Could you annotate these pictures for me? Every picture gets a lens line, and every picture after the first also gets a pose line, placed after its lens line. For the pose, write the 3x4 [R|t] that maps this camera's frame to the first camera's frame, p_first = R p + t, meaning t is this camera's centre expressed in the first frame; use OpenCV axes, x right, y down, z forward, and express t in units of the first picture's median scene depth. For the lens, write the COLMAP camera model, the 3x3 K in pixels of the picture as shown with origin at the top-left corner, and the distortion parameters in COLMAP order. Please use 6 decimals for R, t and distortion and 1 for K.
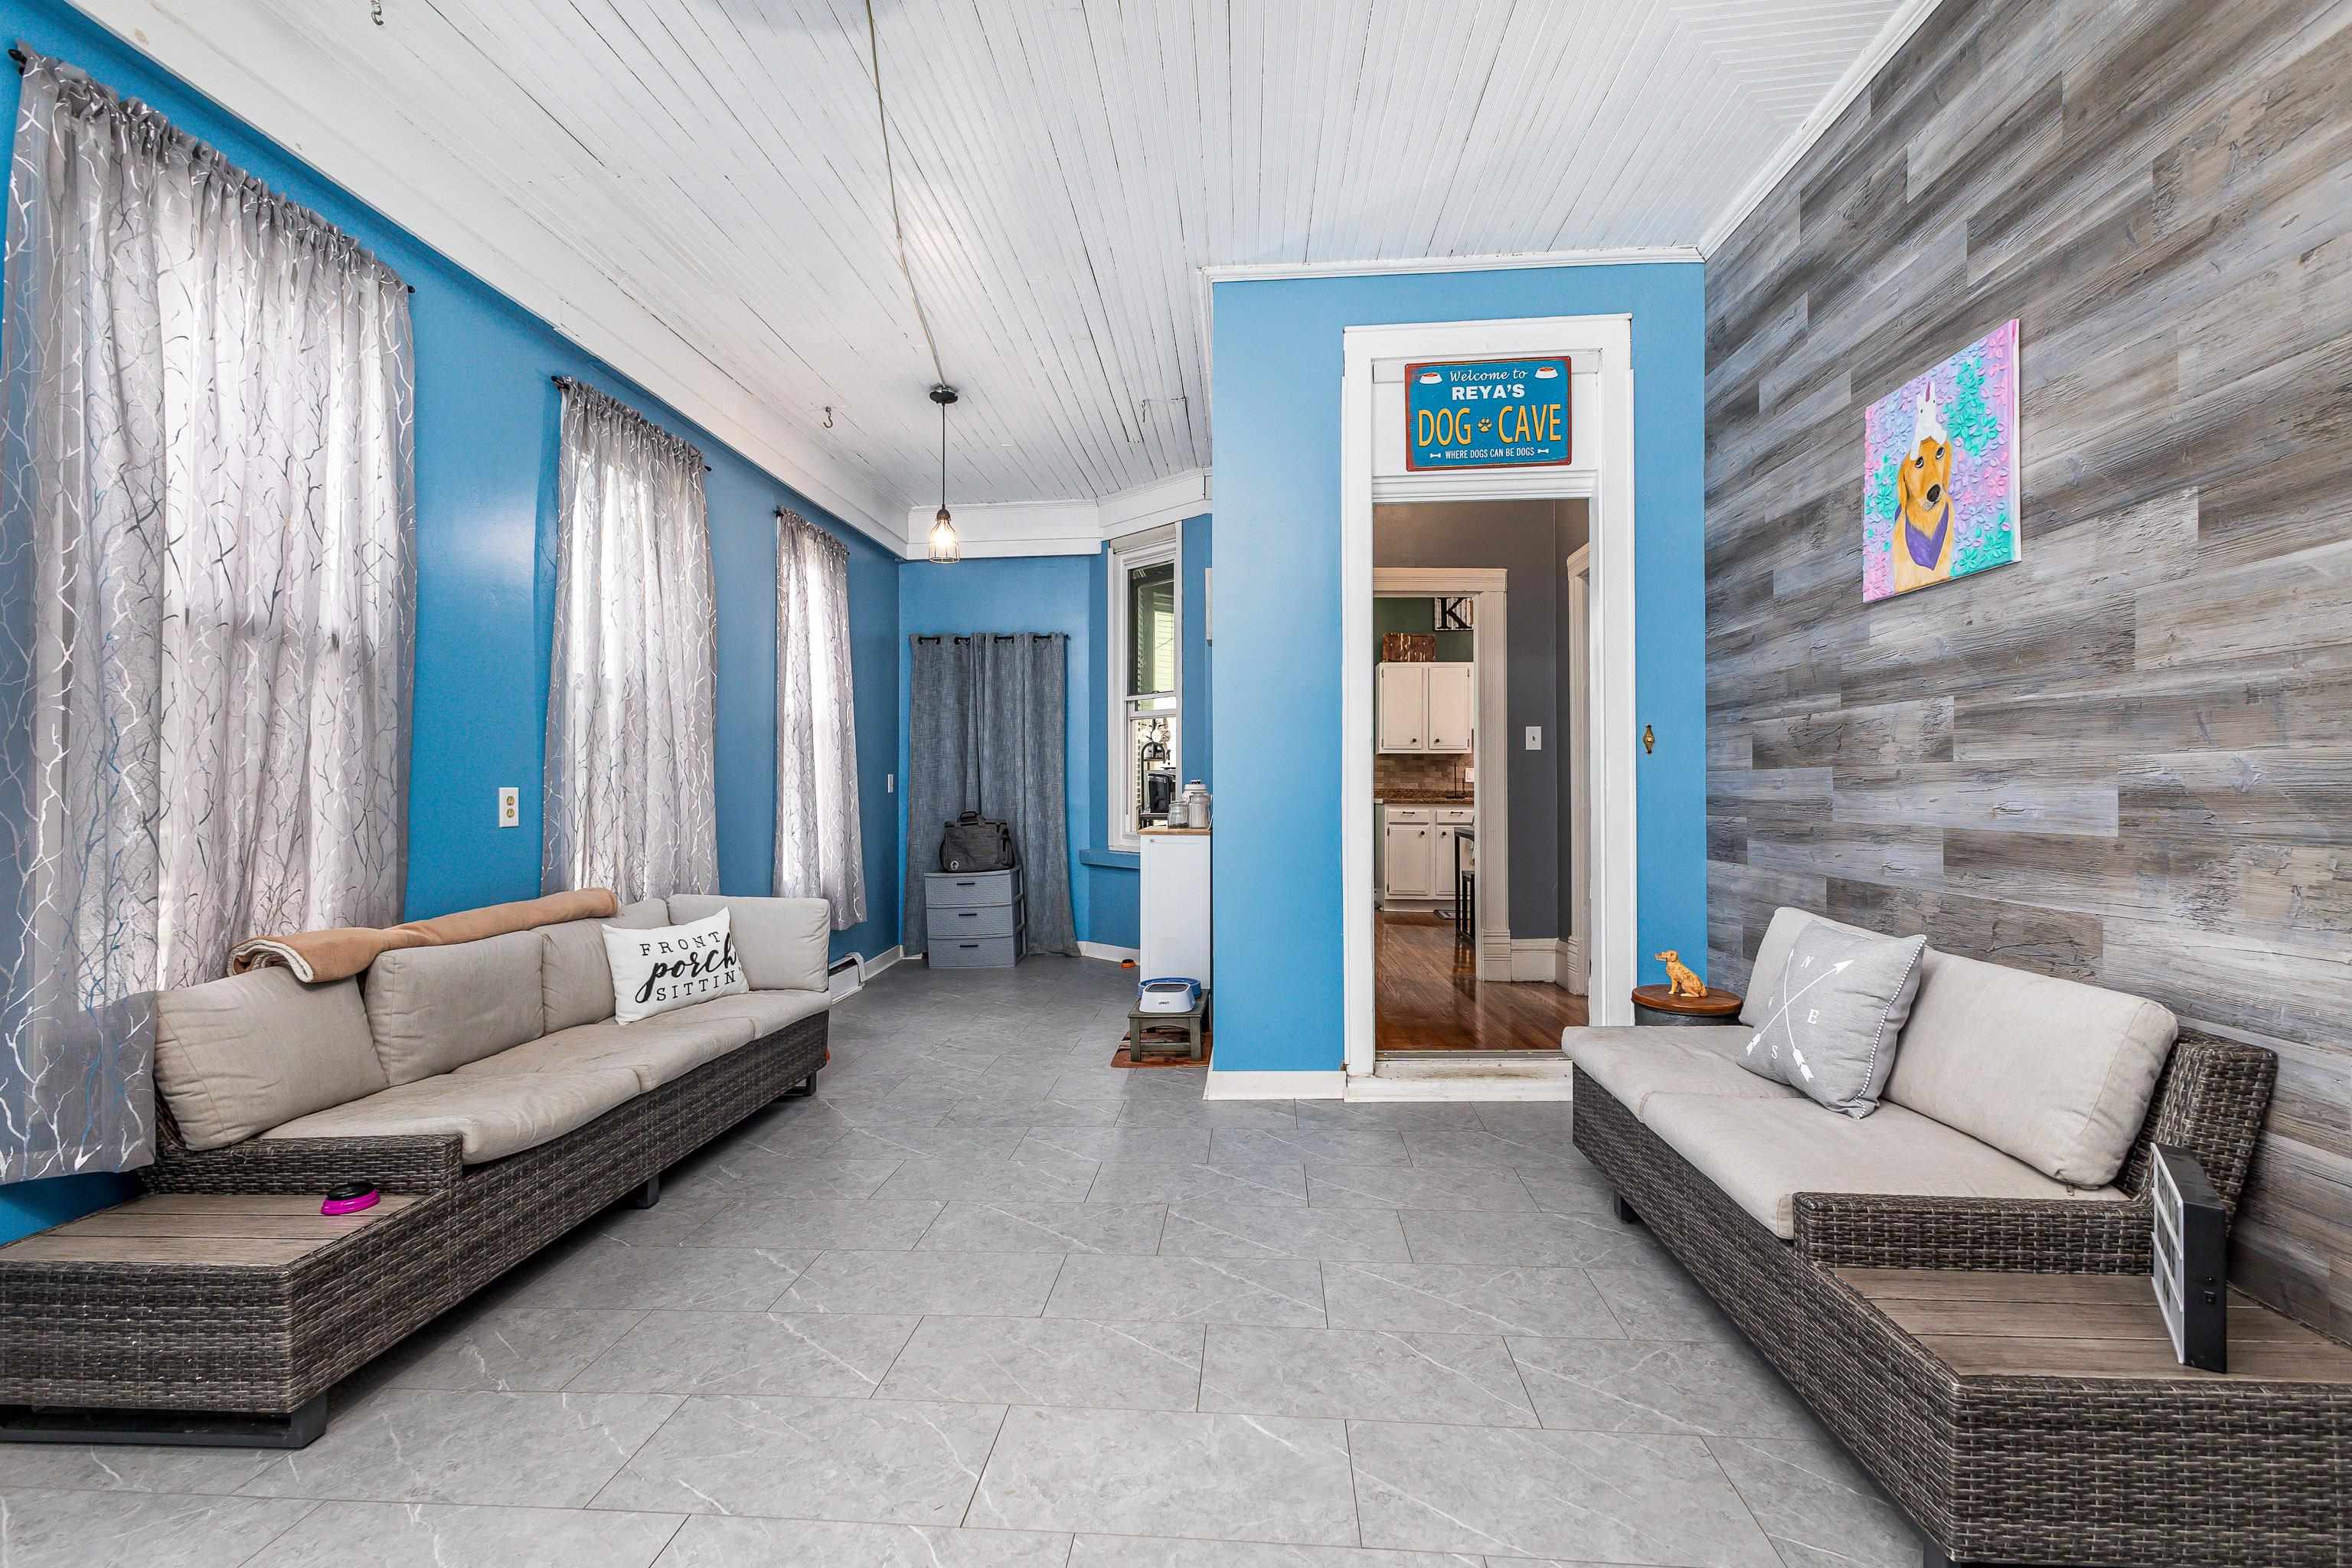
lens RADIAL K [[1031.8, 0, 1181.5], [0, 1031.8, 785.7], [0, 0, 1]] dist [0.011105, -0.003438]
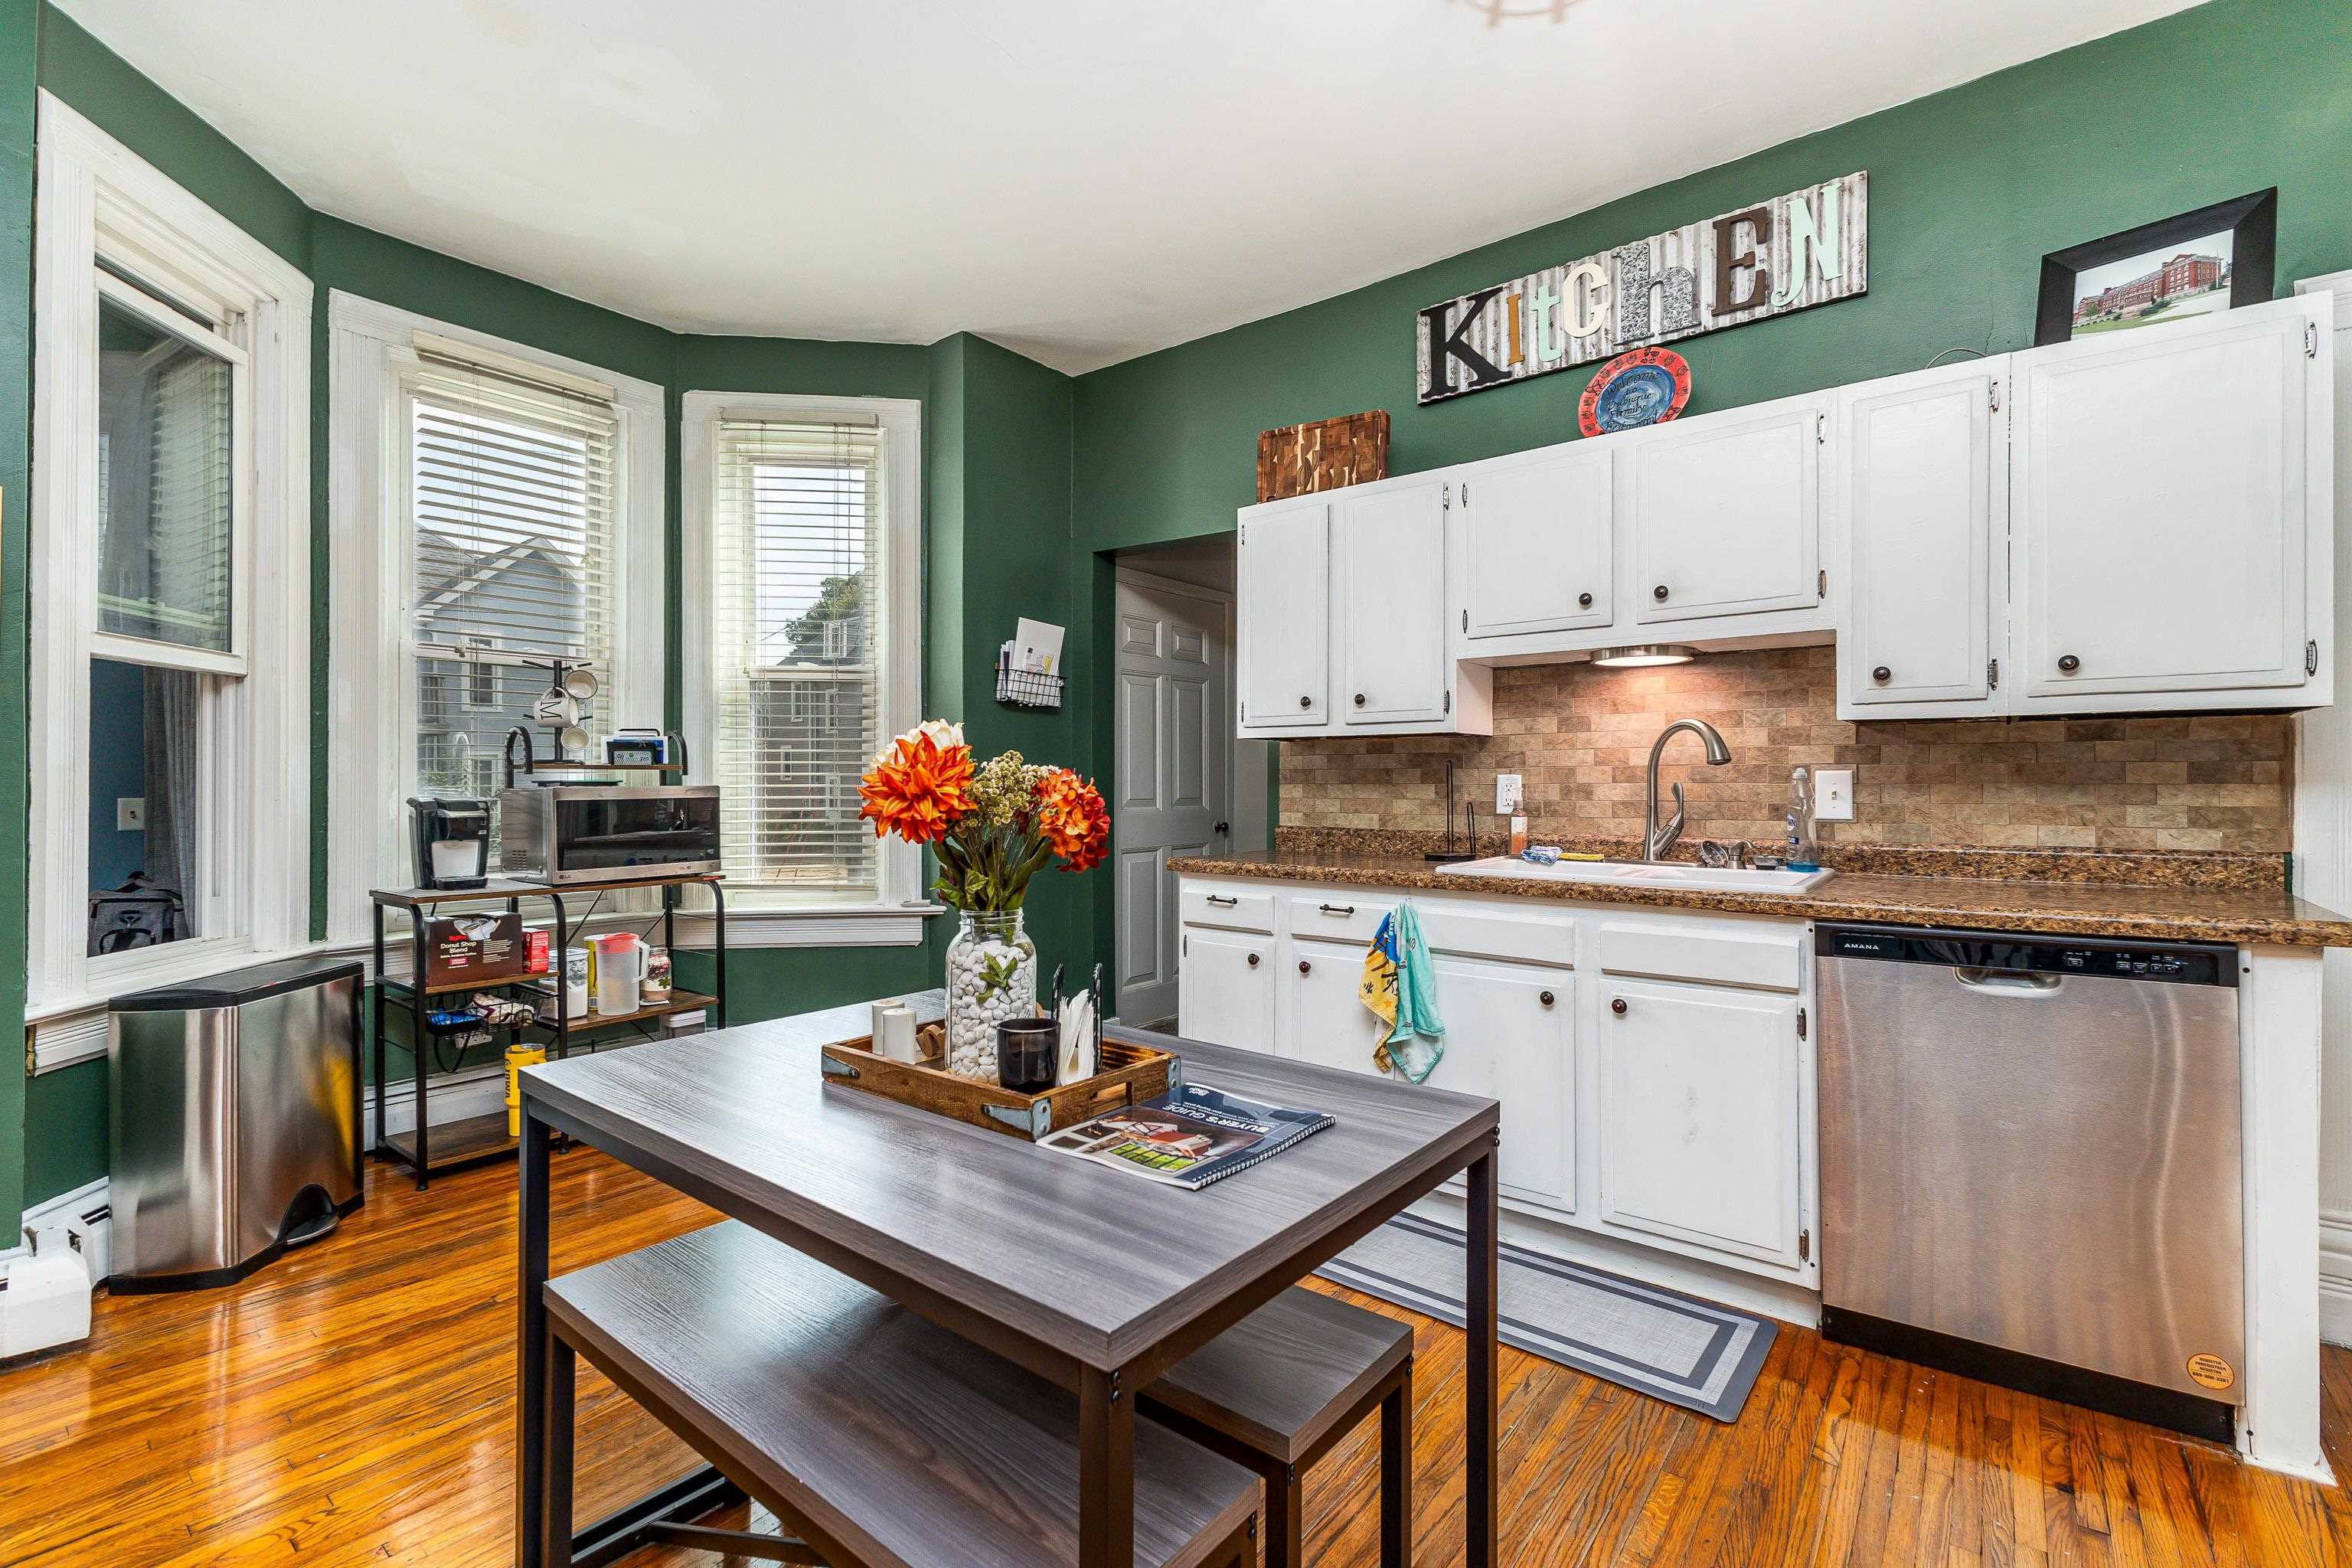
lens RADIAL K [[1031.8, 0, 1170.9], [0, 1031.8, 779.5], [0, 0, 1]] dist [0.011105, -0.003438]
pose [[0.826273, -0.000461, -0.563269, 1.350879], [-0.000079, 1.000000, -0.000934, -0.051274], [0.563269, 0.000816, 0.826273, 2.272527]]
